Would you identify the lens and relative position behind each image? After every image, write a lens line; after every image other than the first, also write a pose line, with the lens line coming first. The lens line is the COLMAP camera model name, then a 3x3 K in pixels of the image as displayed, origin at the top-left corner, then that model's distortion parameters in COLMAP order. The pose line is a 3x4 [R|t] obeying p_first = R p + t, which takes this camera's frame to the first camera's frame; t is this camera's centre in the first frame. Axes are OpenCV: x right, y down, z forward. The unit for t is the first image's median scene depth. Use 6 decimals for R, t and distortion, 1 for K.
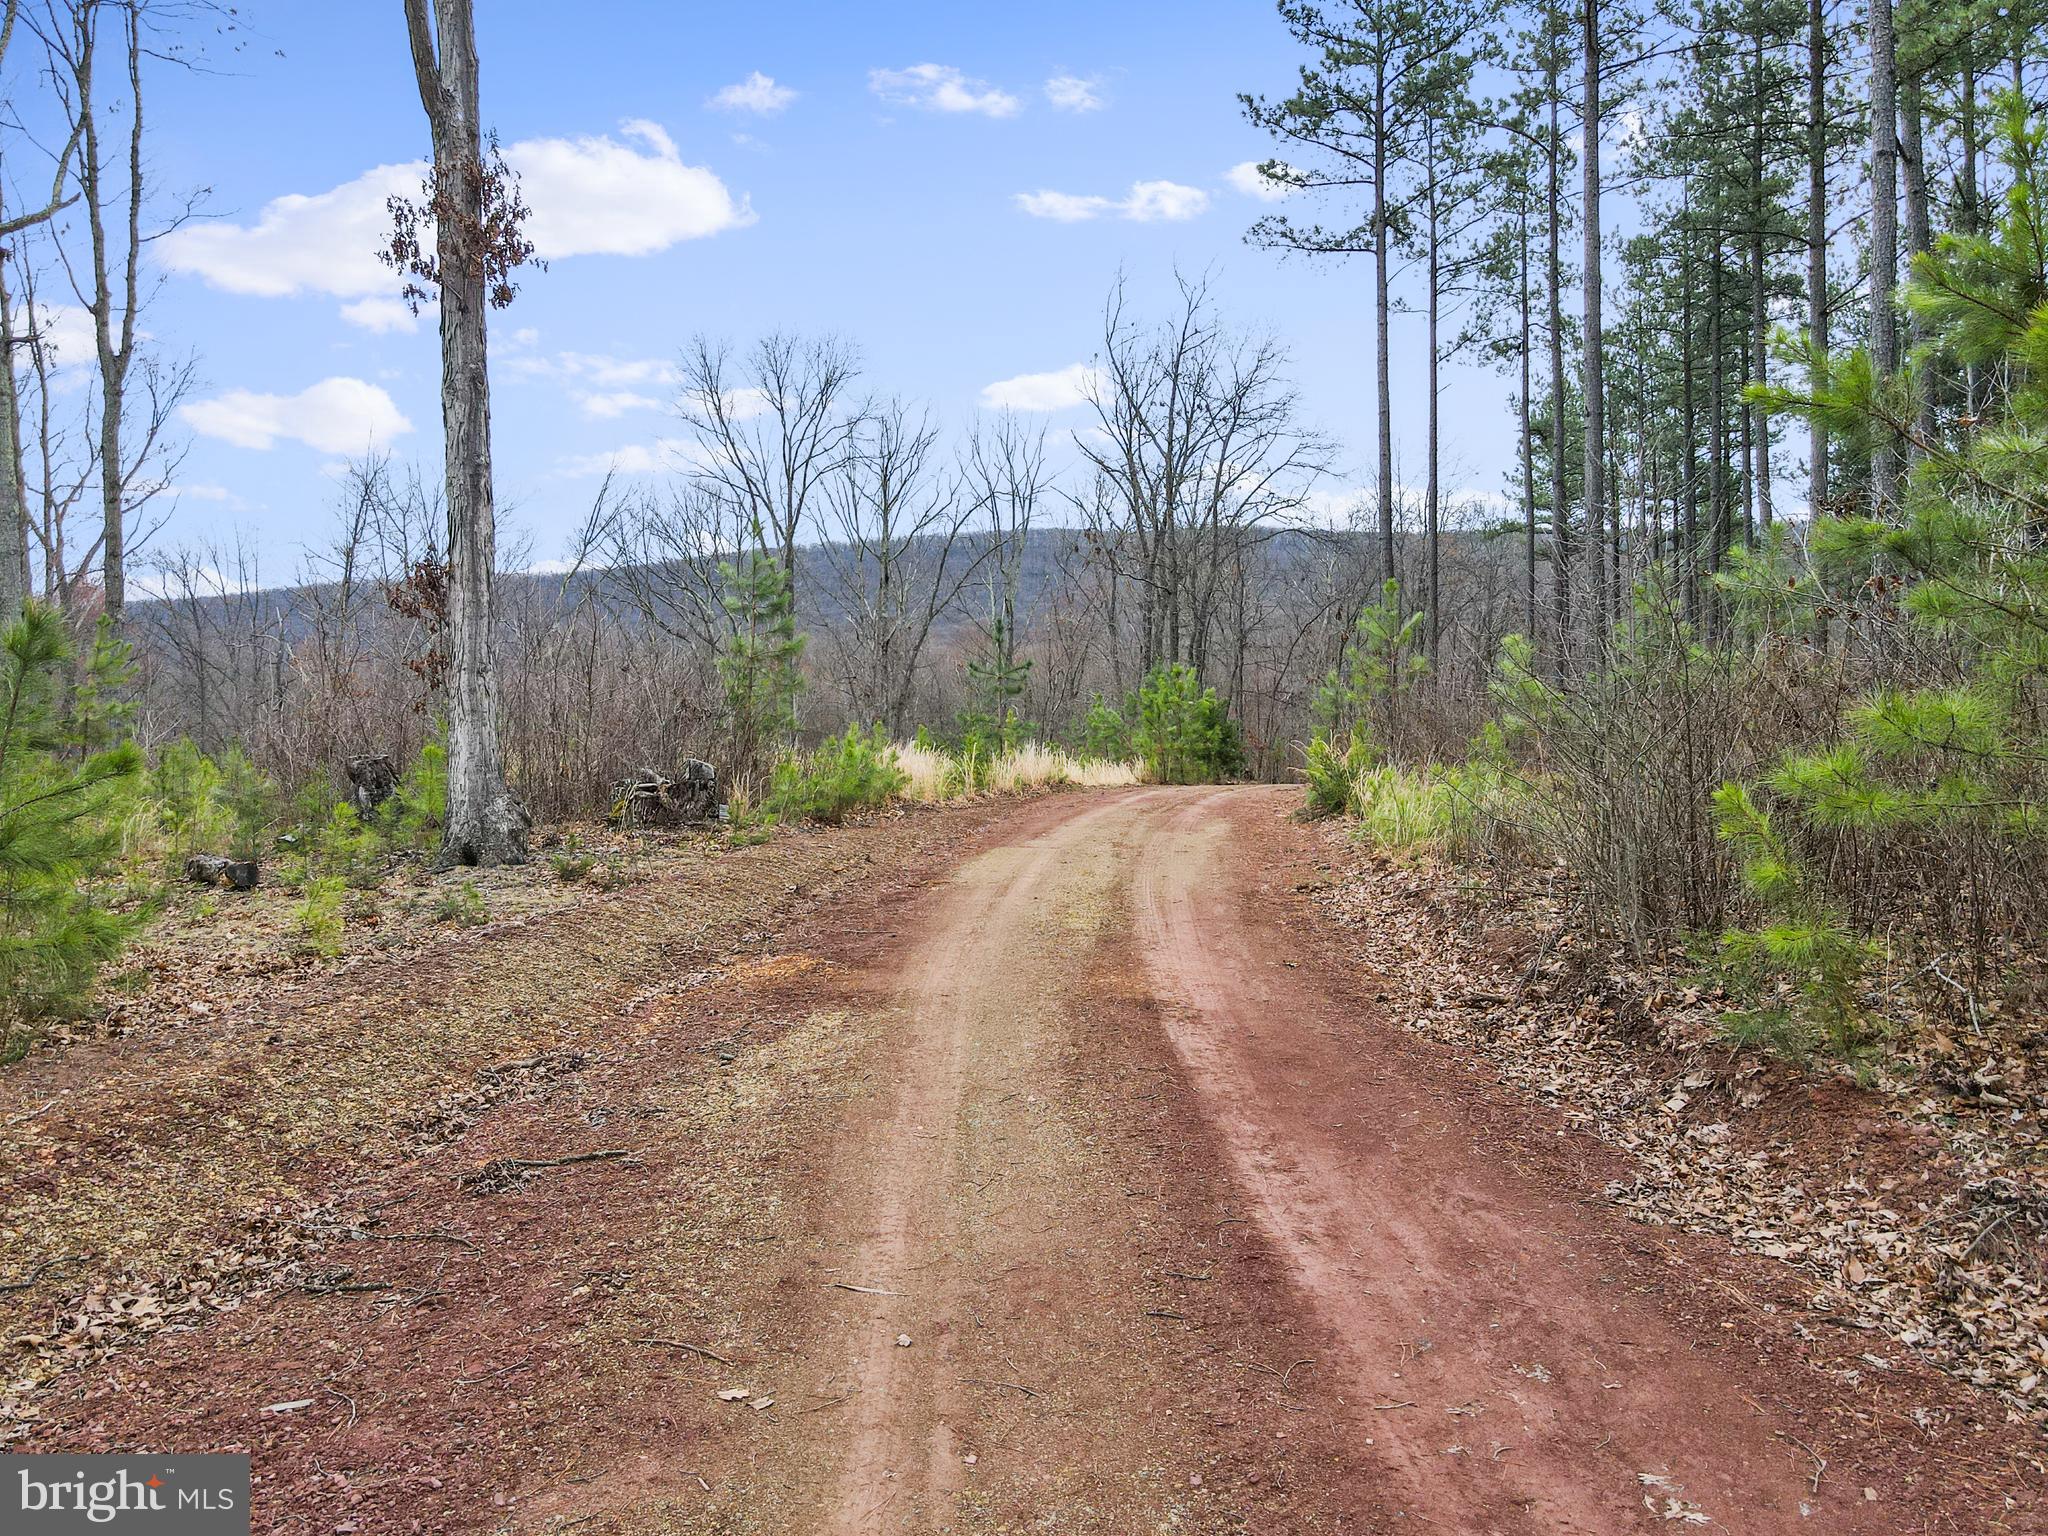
lens RADIAL K [[1442.6, 0, 1021.3], [0, 1442.6, 767.4], [0, 0, 1]] dist [-0.016766, -0.001746]
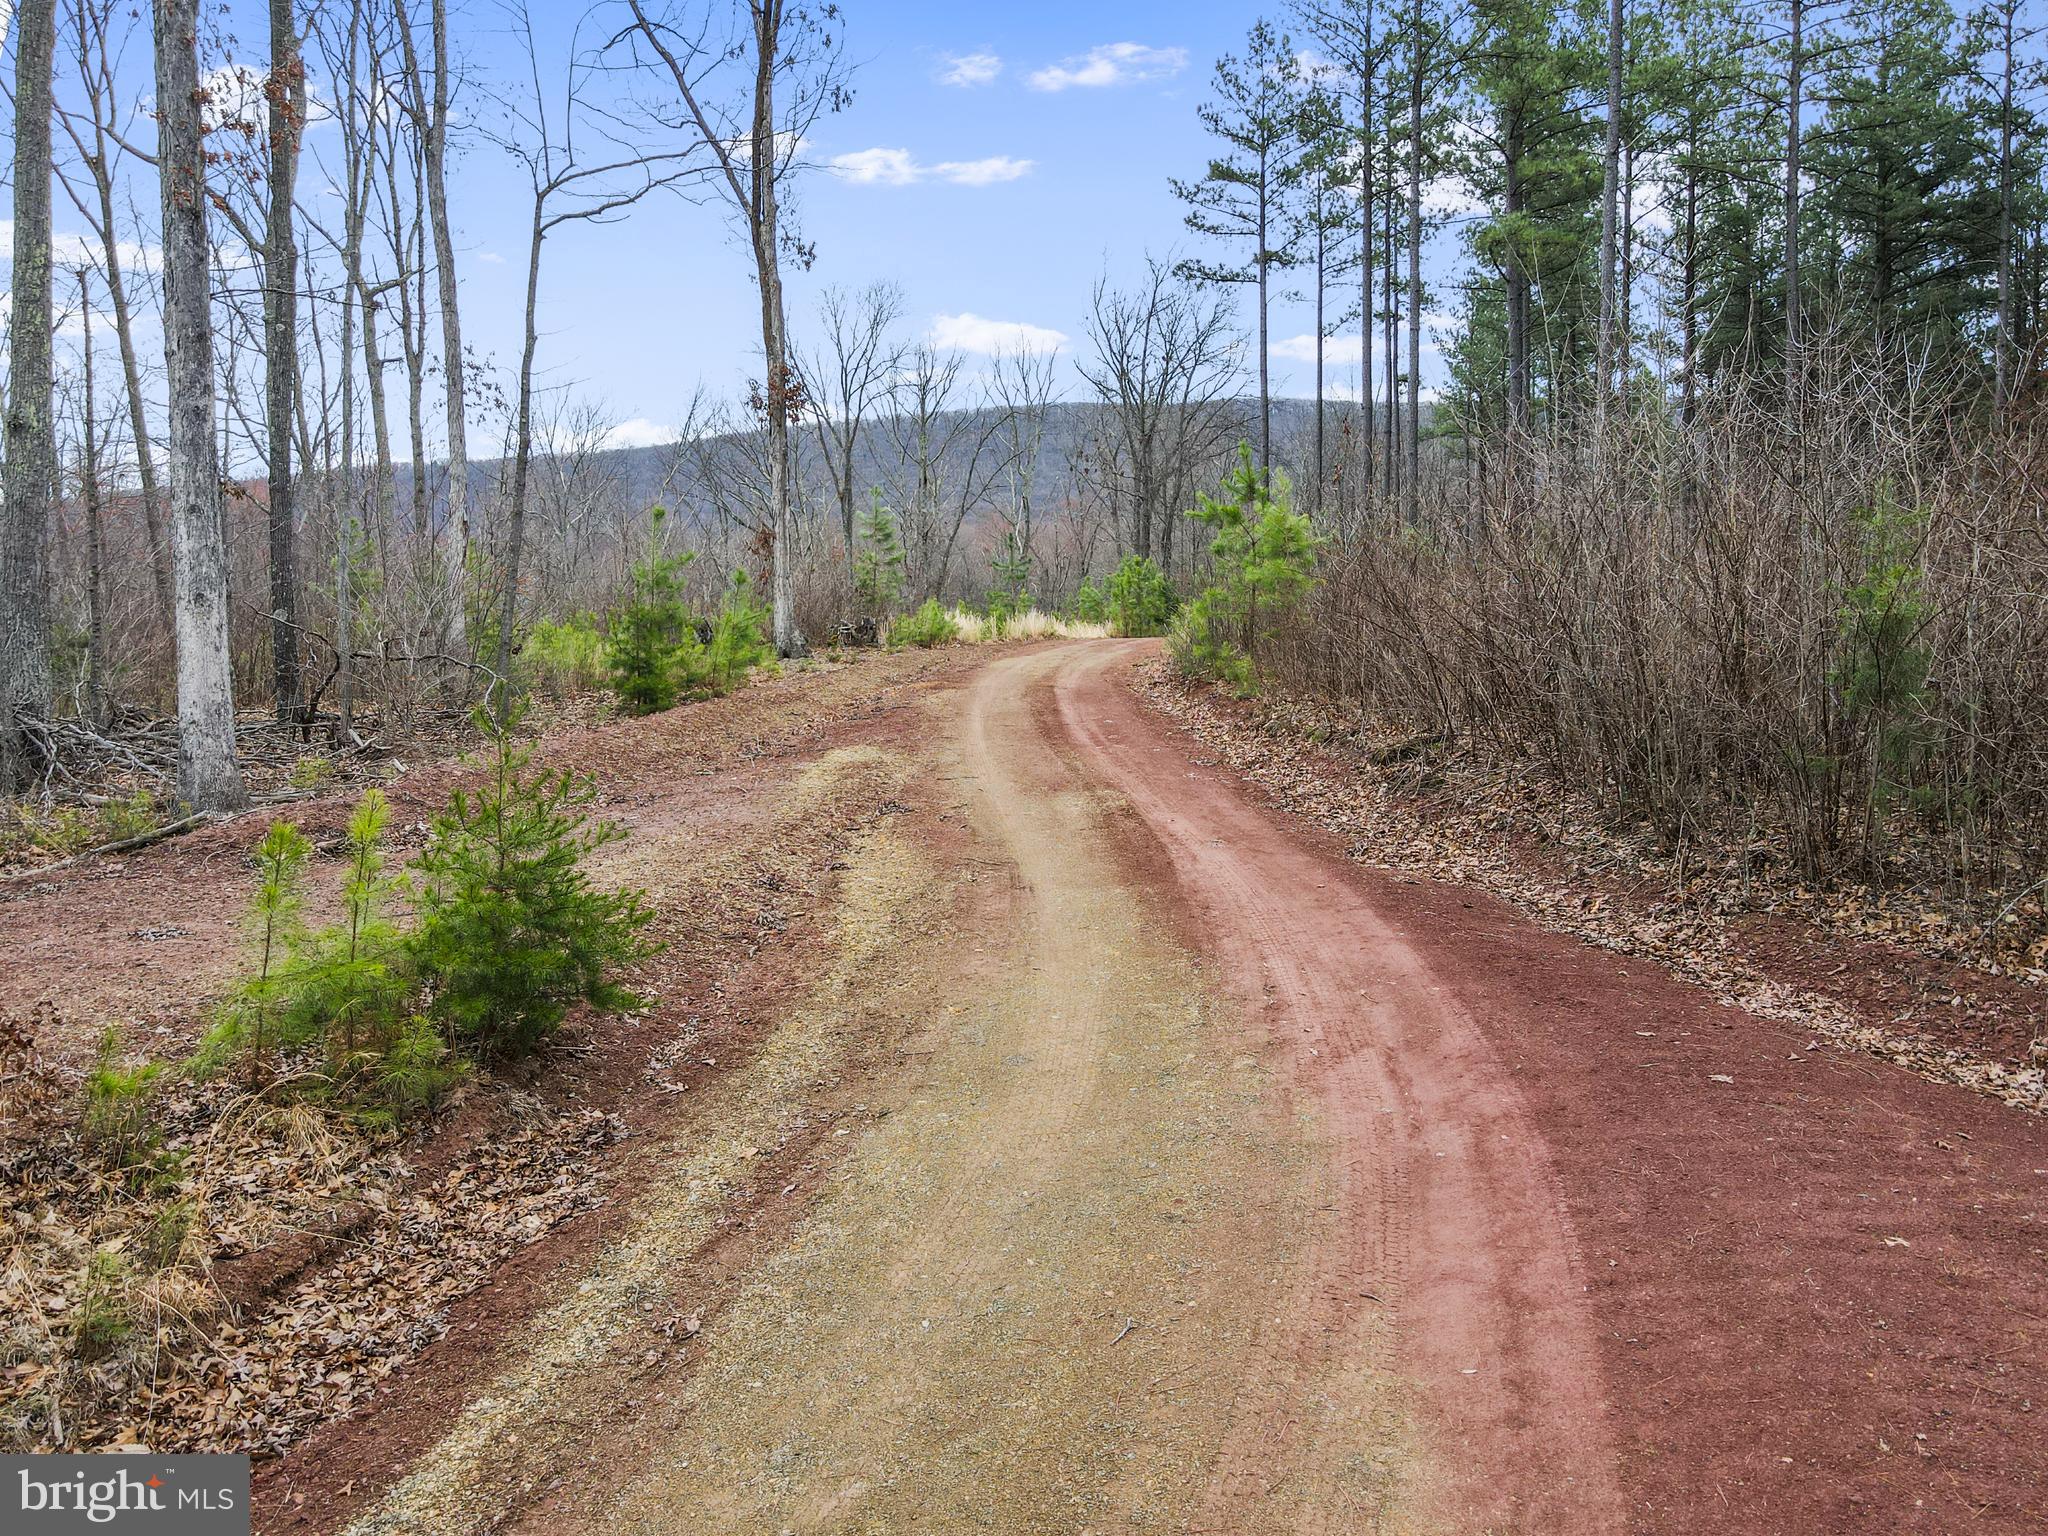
lens RADIAL K [[1442.6, 0, 1028.7], [0, 1442.6, 759.6], [0, 0, 1]] dist [-0.016766, -0.001746]
pose [[0.999871, -0.008178, -0.013852, 0.019559], [0.009262, 0.996746, 0.080067, 0.017046], [0.013152, -0.080185, 0.996693, -0.513794]]
